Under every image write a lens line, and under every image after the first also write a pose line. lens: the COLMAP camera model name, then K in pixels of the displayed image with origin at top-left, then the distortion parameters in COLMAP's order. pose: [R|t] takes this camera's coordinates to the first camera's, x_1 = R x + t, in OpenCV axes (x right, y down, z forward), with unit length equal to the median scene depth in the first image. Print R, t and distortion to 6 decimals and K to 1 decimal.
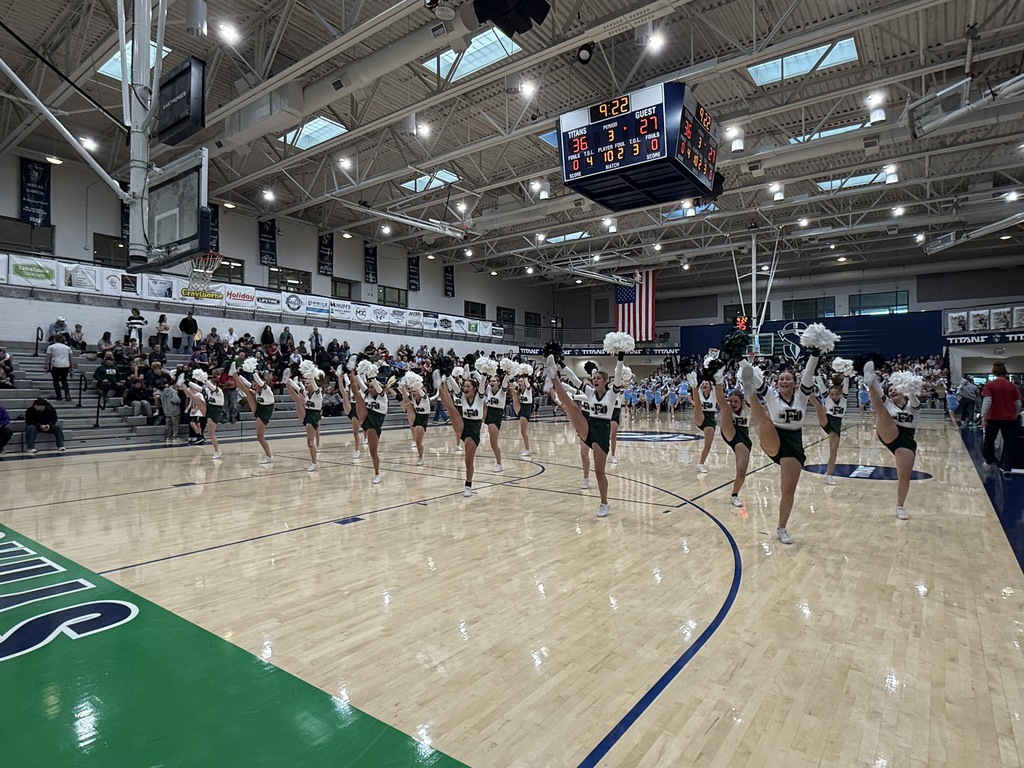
lens RADIAL K [[569.8, 0, 509.4], [0, 569.8, 377.1], [0, 0, 1]] dist [0.002219, -0.001000]
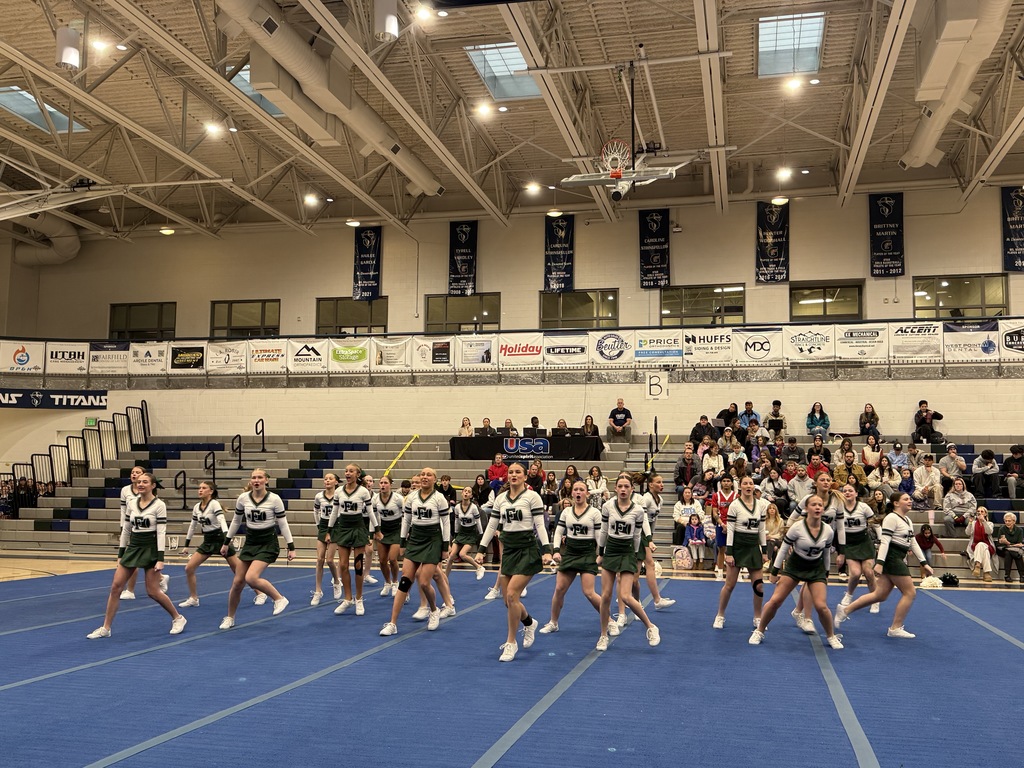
lens RADIAL K [[999.5, 0, 516.5], [0, 999.5, 383.8], [0, 0, 1]] dist [0.186297, -0.409282]
pose [[0.403936, -0.095240, -0.909816, 0.506819], [0.002085, 0.994659, -0.103196, 0.013928], [0.914785, 0.039788, 0.401977, 0.481299]]
